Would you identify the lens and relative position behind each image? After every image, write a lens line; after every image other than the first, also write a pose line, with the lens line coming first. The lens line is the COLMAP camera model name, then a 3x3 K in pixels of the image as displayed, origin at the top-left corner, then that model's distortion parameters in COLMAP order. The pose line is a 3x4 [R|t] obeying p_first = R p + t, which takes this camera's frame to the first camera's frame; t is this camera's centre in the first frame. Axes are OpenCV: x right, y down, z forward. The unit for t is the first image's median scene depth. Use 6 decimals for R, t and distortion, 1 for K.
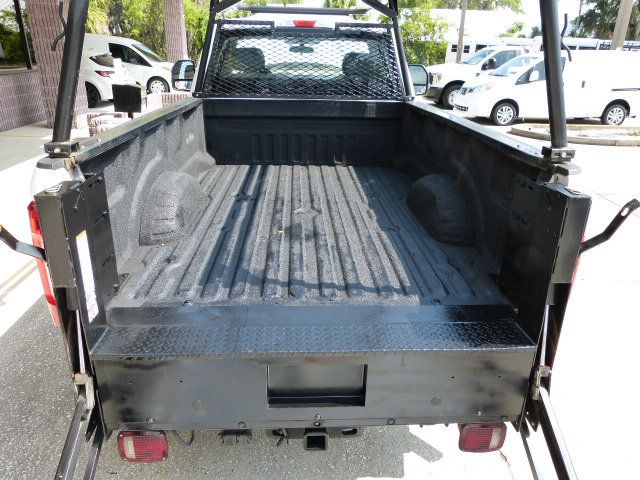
lens RADIAL K [[473.2, 0, 321.2], [0, 473.2, 246.1], [0, 0, 1]] dist [-0.051976, 0.042097]
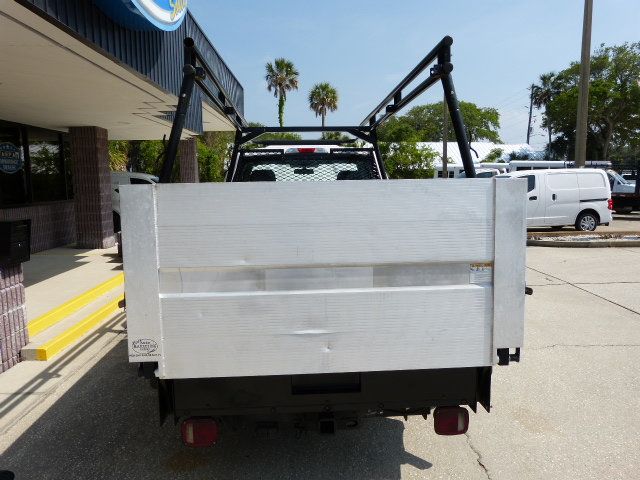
lens RADIAL K [[473.2, 0, 321.2], [0, 473.2, 246.1], [0, 0, 1]] dist [-0.051976, 0.042097]
pose [[0.999429, -0.033784, 0.000701, -0.004923], [0.032828, 0.965827, -0.257100, 0.113992], [0.008009, 0.256976, 0.966384, -0.187285]]
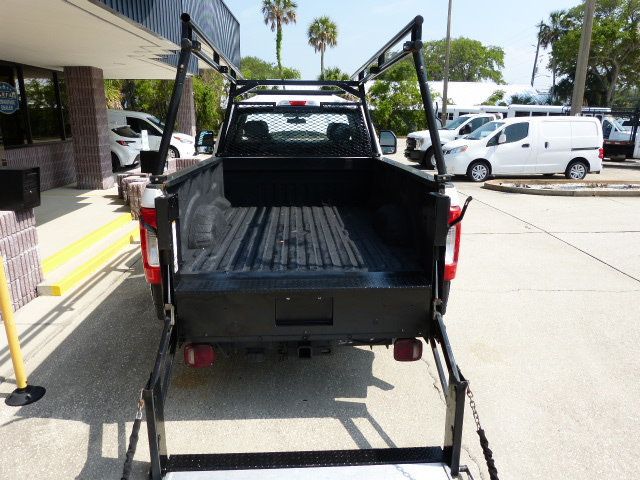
lens RADIAL K [[473.2, 0, 321.2], [0, 473.2, 246.1], [0, 0, 1]] dist [-0.051976, 0.042097]
pose [[0.999841, -0.017645, 0.002609, 0.020667], [0.017835, 0.991020, -0.132518, 0.115760], [-0.000247, 0.132544, 0.991177, -0.291728]]
